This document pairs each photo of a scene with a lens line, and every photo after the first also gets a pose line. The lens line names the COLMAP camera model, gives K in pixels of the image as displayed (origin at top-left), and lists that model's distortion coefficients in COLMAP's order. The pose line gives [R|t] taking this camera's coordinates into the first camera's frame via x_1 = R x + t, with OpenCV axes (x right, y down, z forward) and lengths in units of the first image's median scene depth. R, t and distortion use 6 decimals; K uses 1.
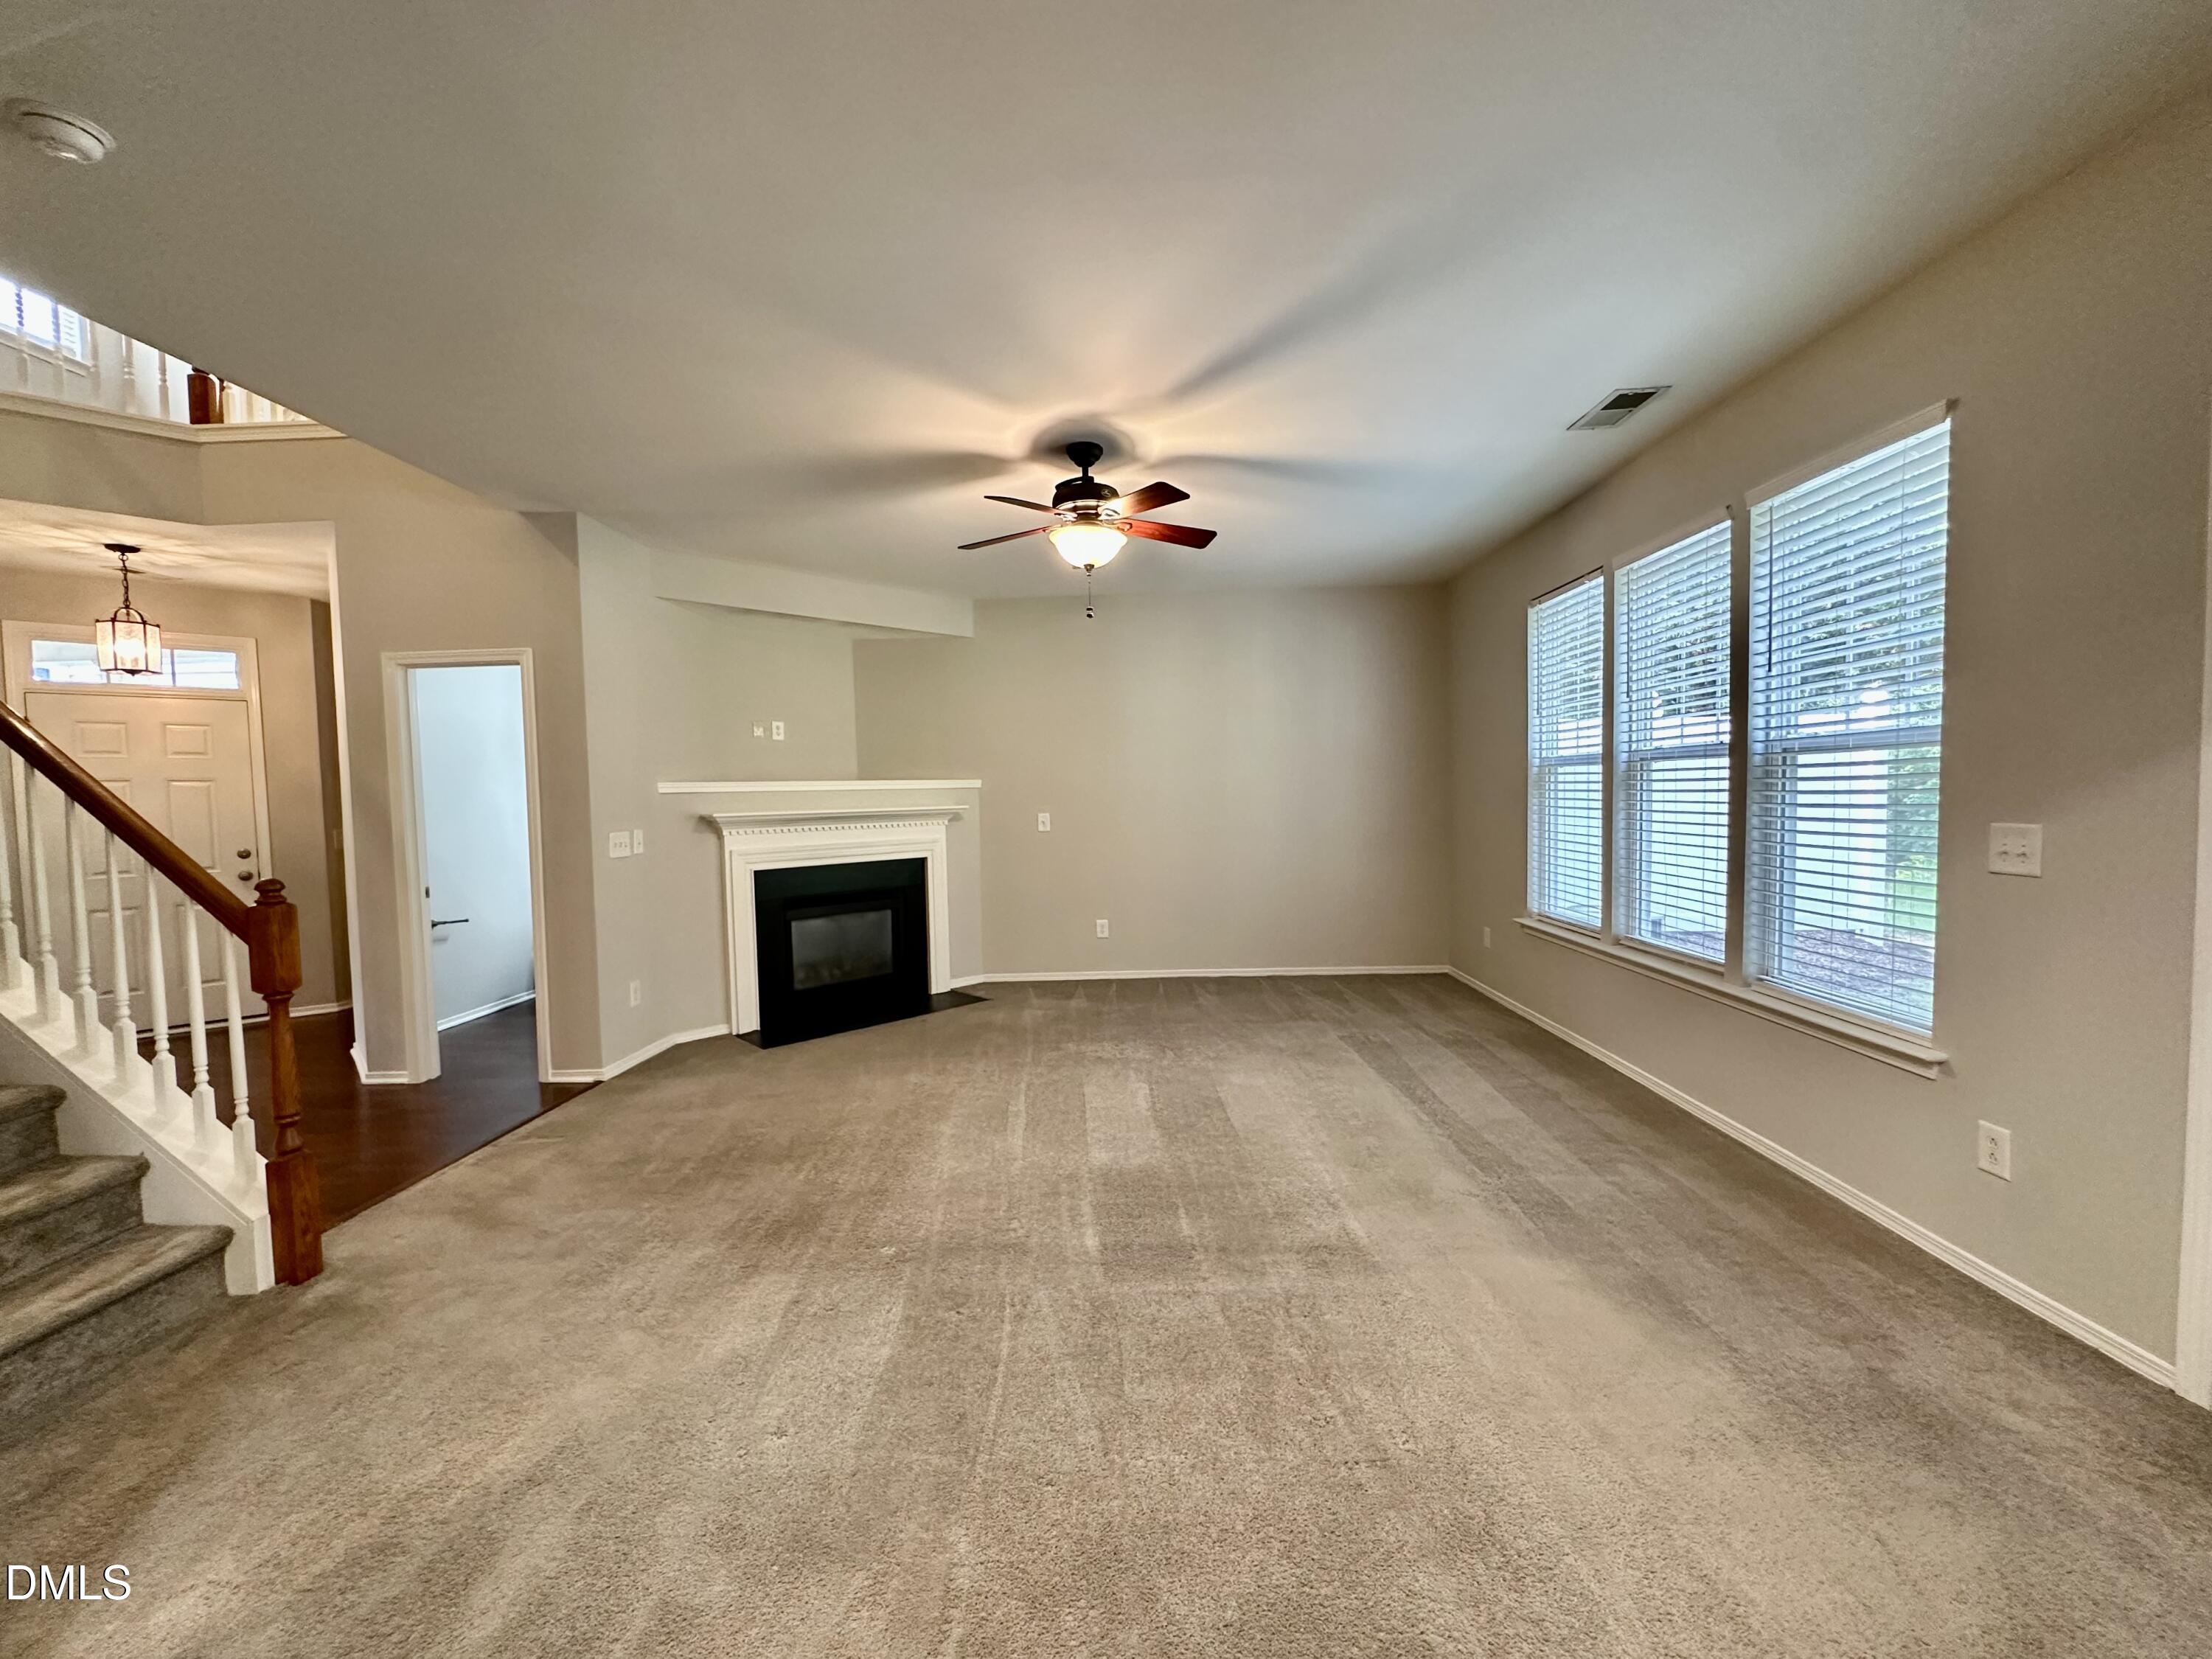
lens RADIAL K [[887.3, 0, 1101.7], [0, 887.3, 832.7], [0, 0, 1]] dist [0.002266, 0.000618]
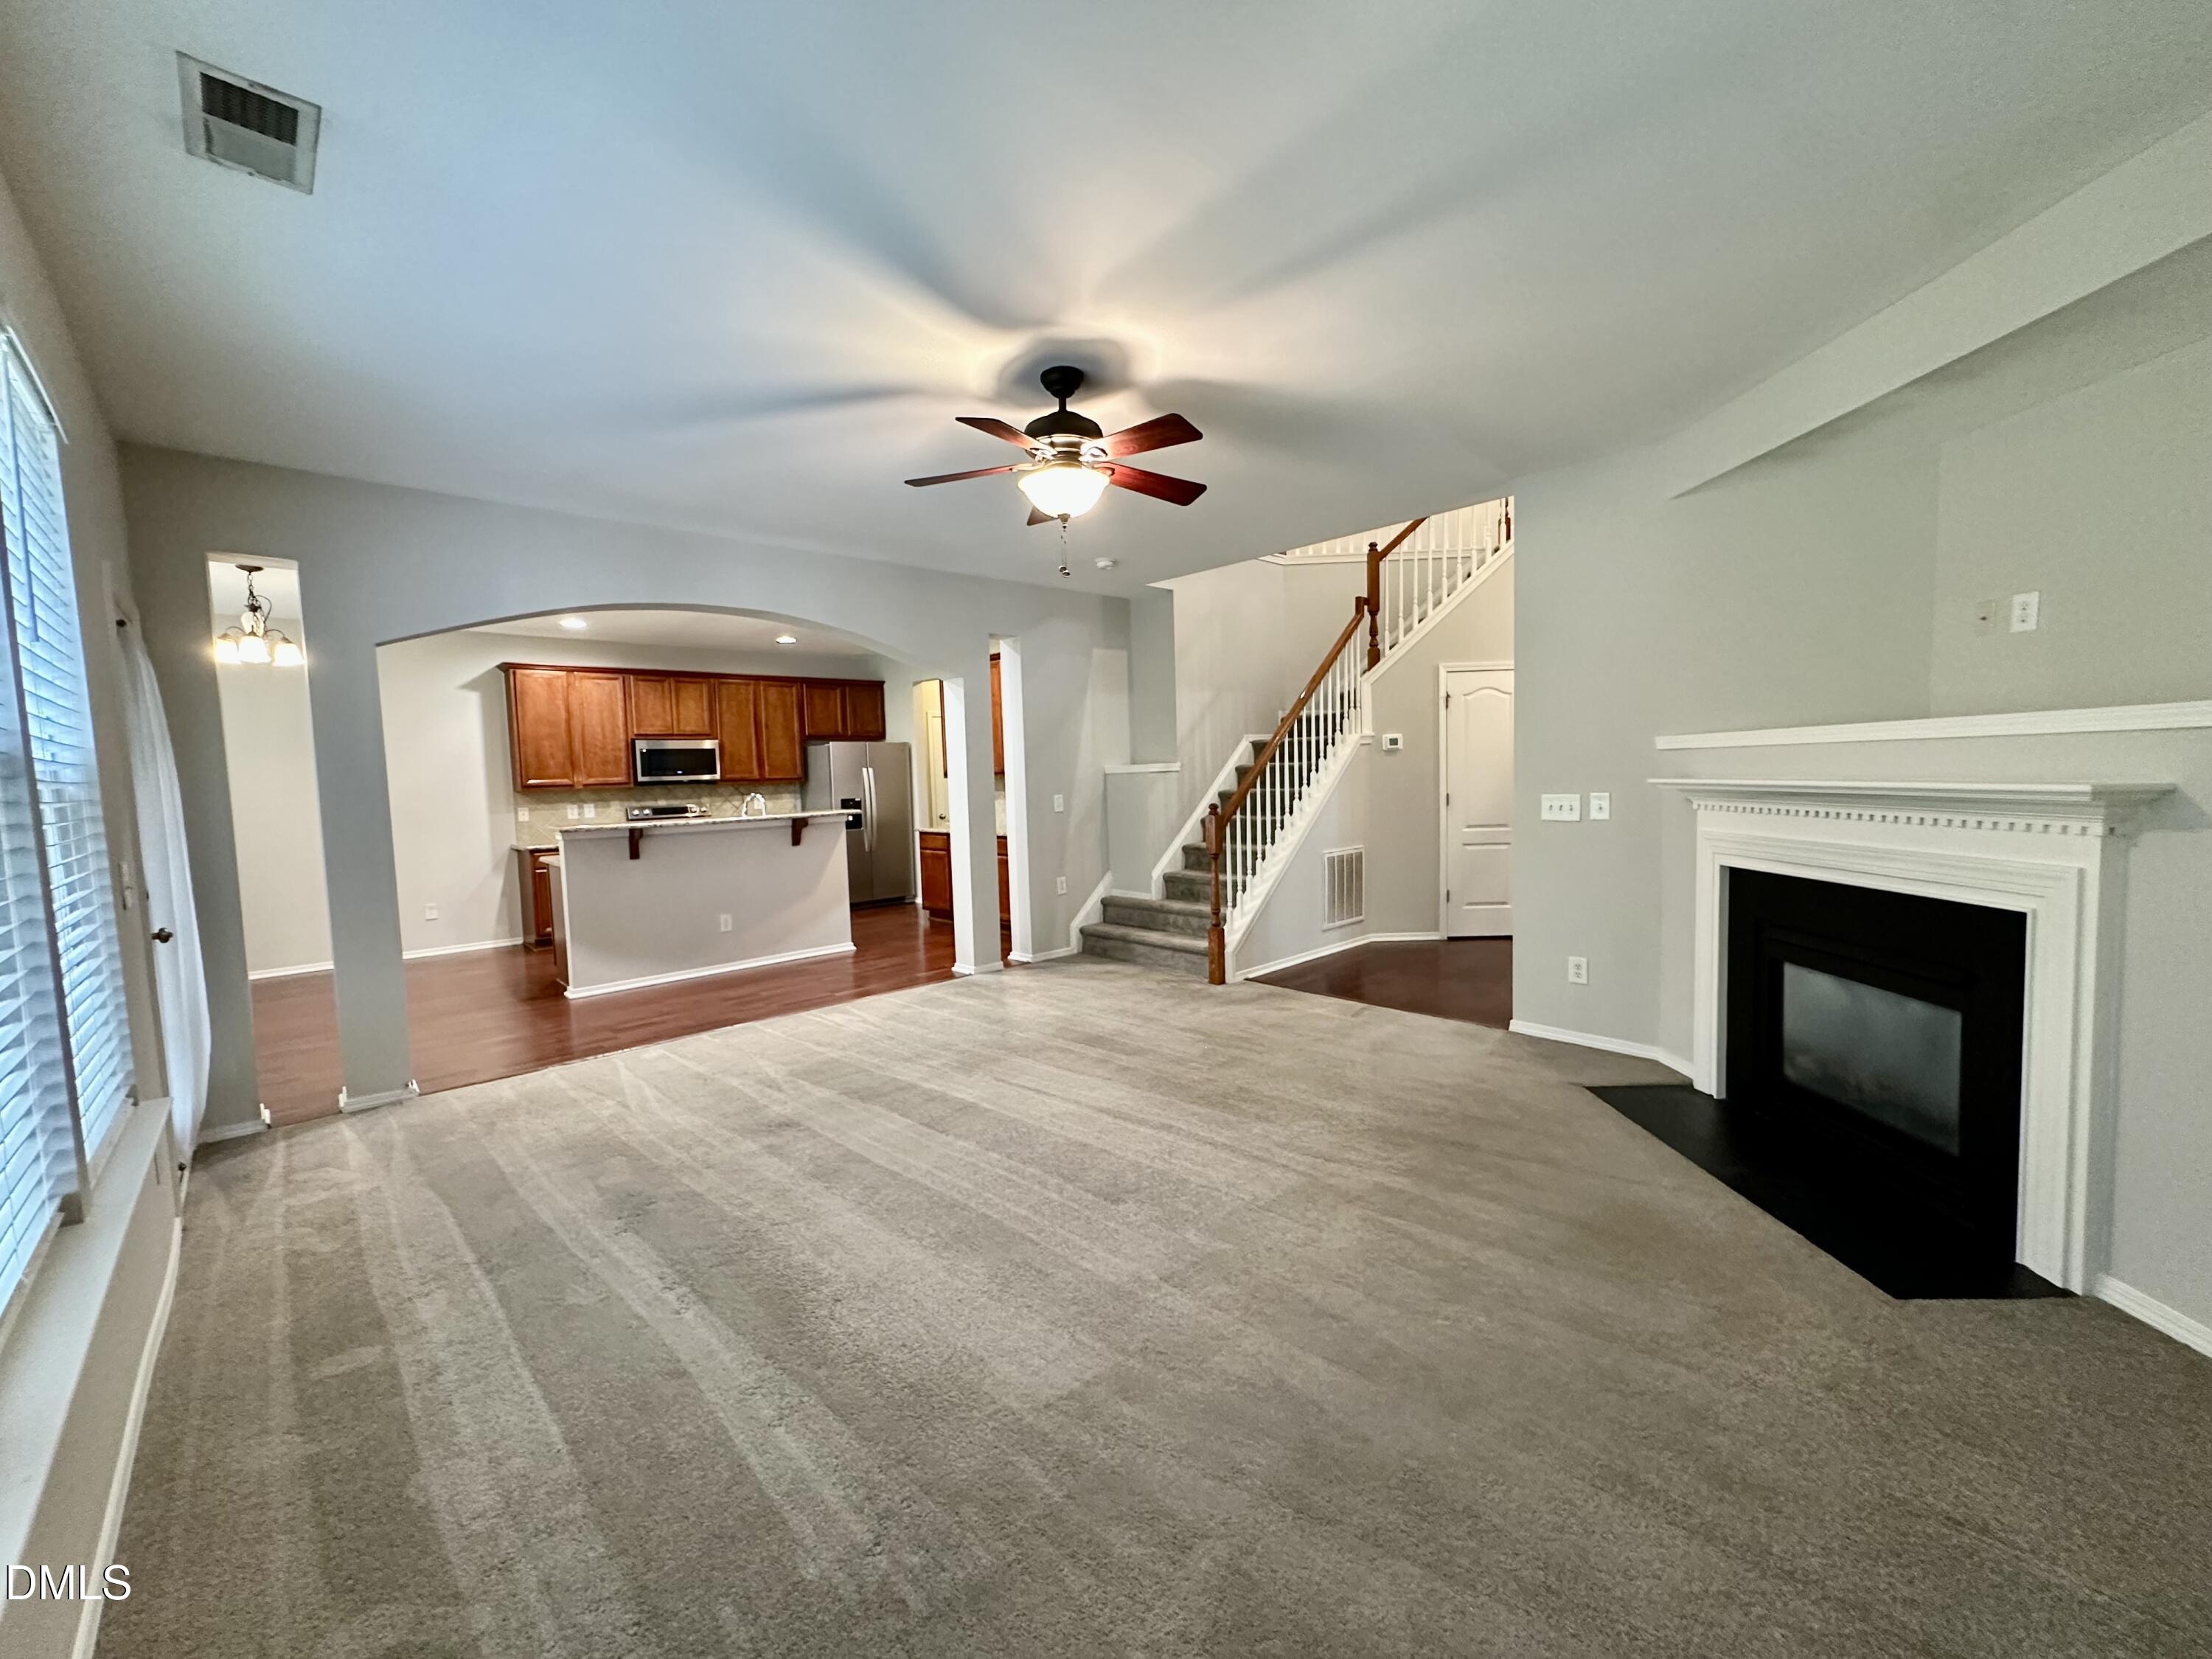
lens RADIAL K [[887.3, 0, 1101.7], [0, 887.3, 832.7], [0, 0, 1]] dist [0.002266, 0.000618]
pose [[-0.700105, 0.094017, -0.707823, 0.505365], [0.014563, 0.992968, 0.117487, -0.083397], [0.713891, 0.071945, -0.696551, 1.397981]]
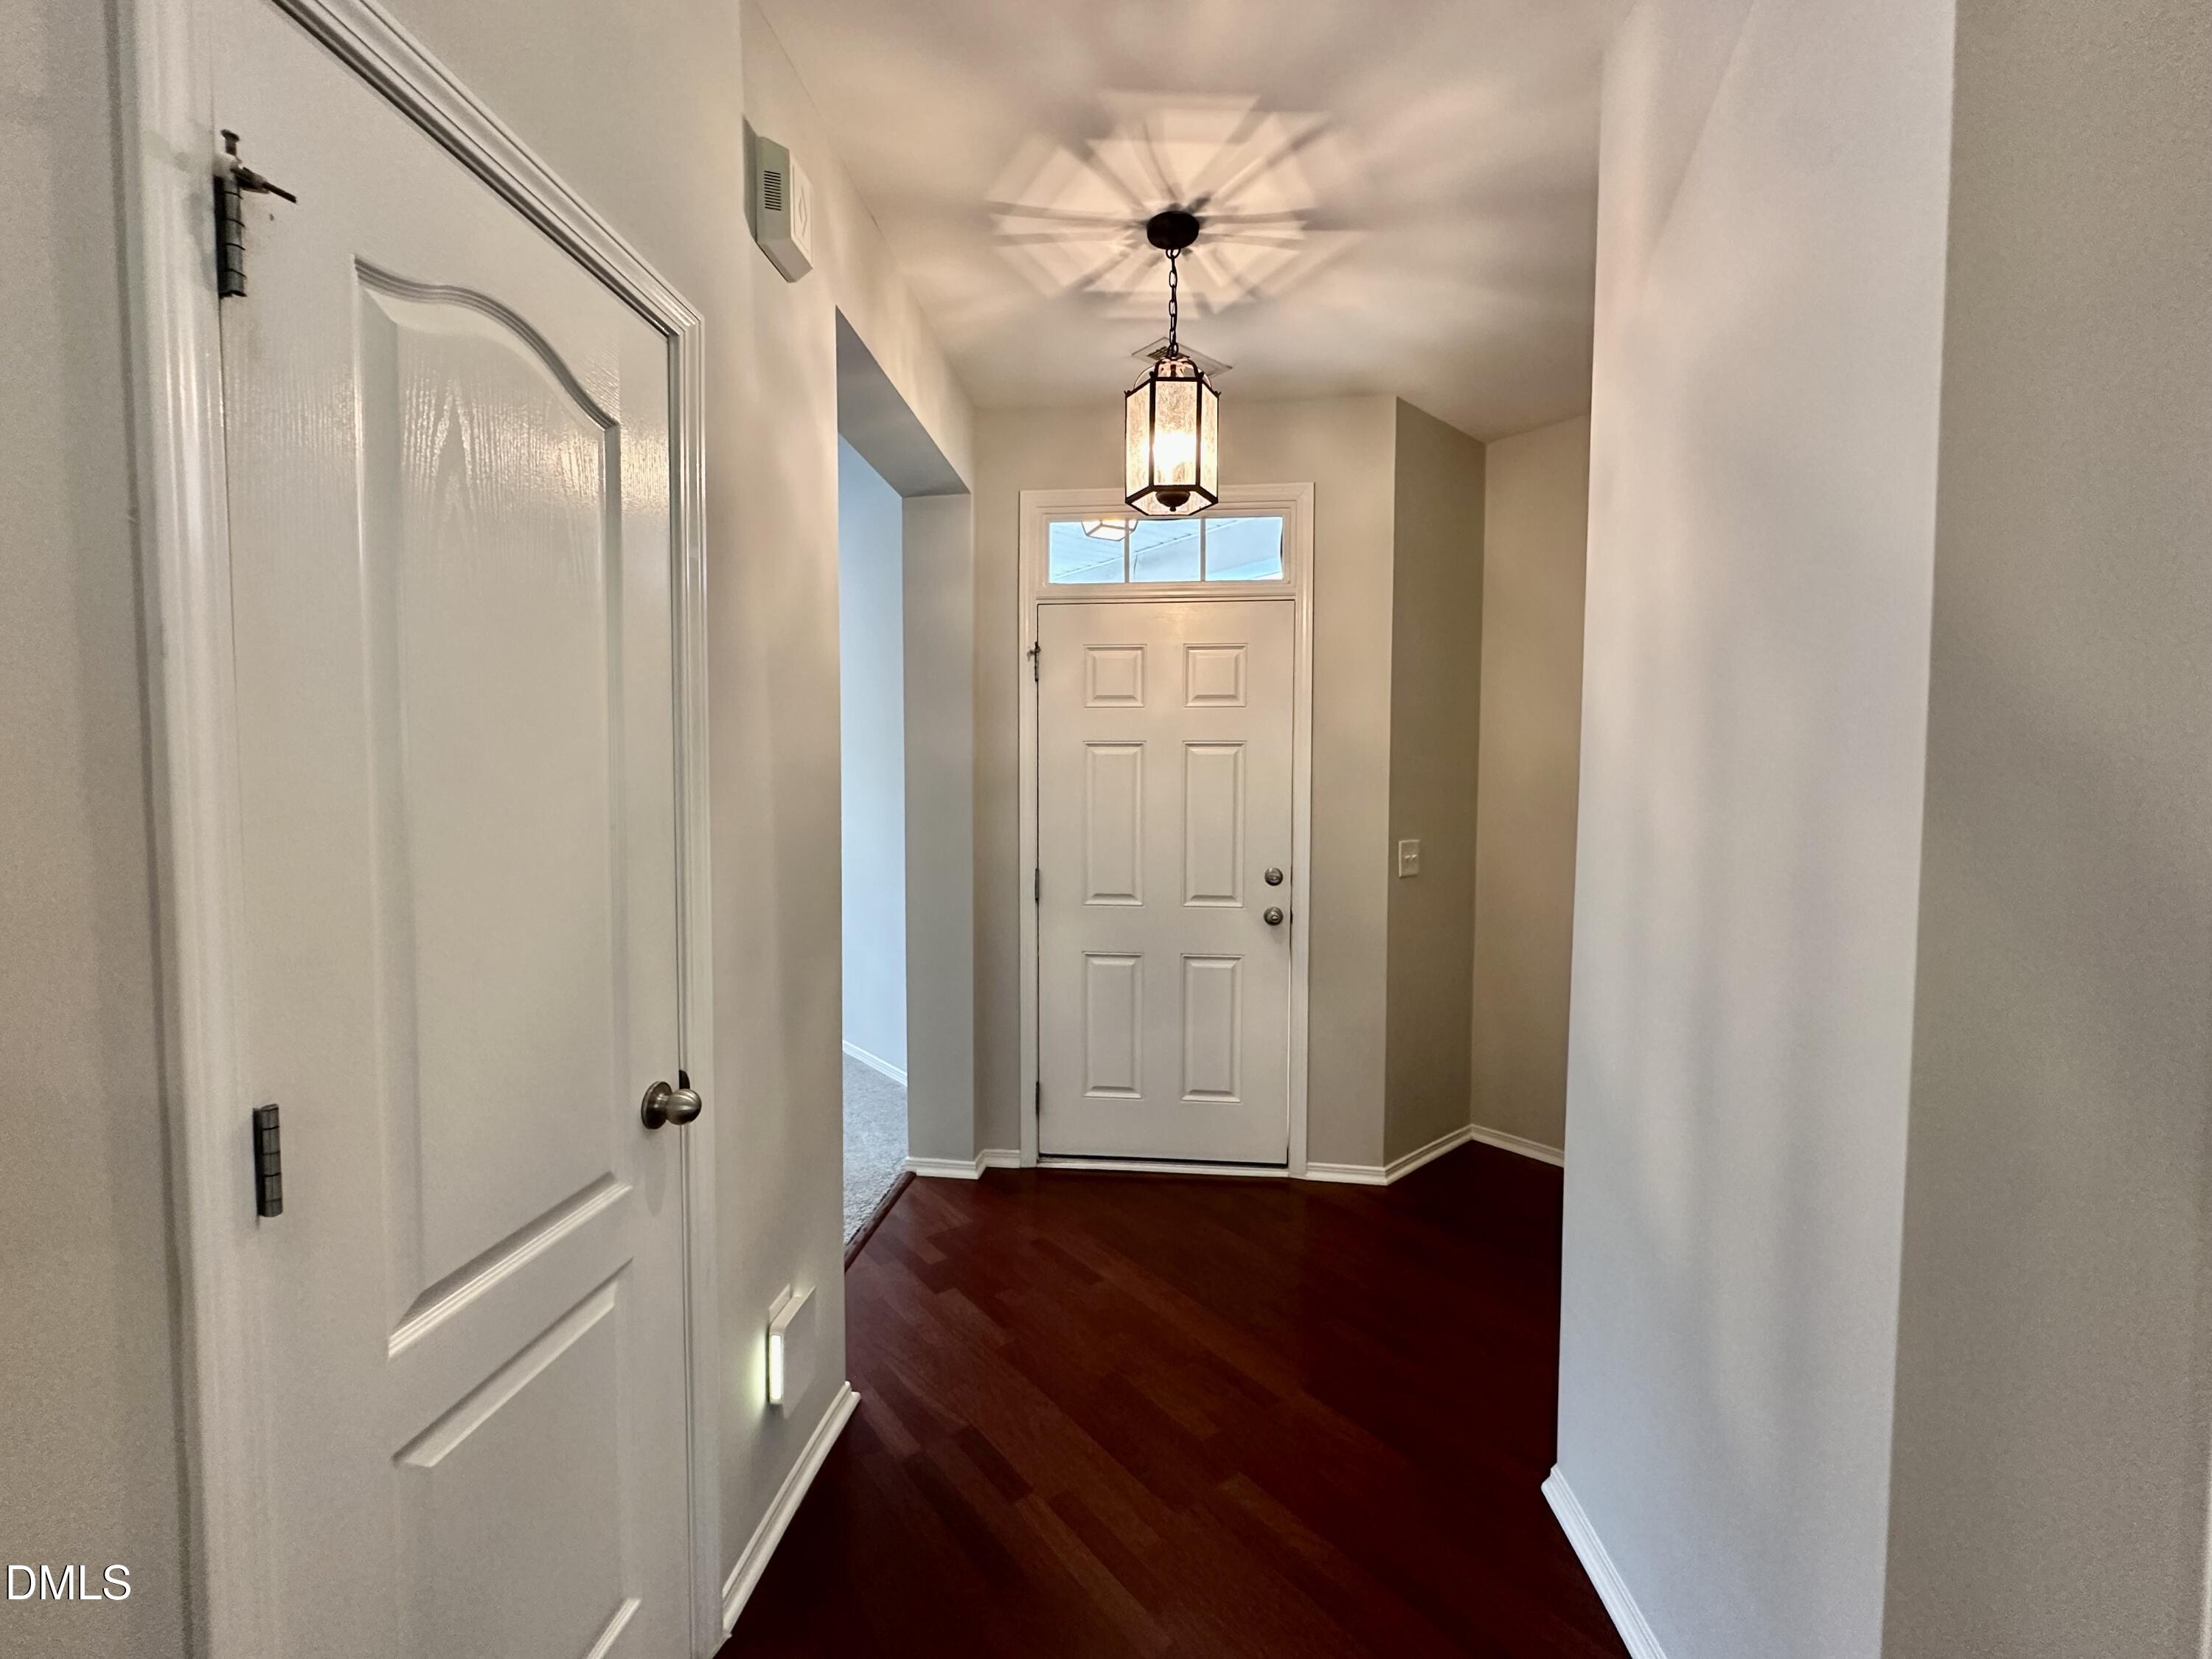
lens RADIAL K [[875.6, 0, 1101.1], [0, 875.6, 836.9], [0, 0, 1]] dist [-0.001685, 0.000079]
pose [[0.663646, 0.062088, -0.745466, -0.829449], [-0.055025, 0.997902, 0.034127, -0.018602], [0.746020, 0.018371, 0.665670, 0.730766]]
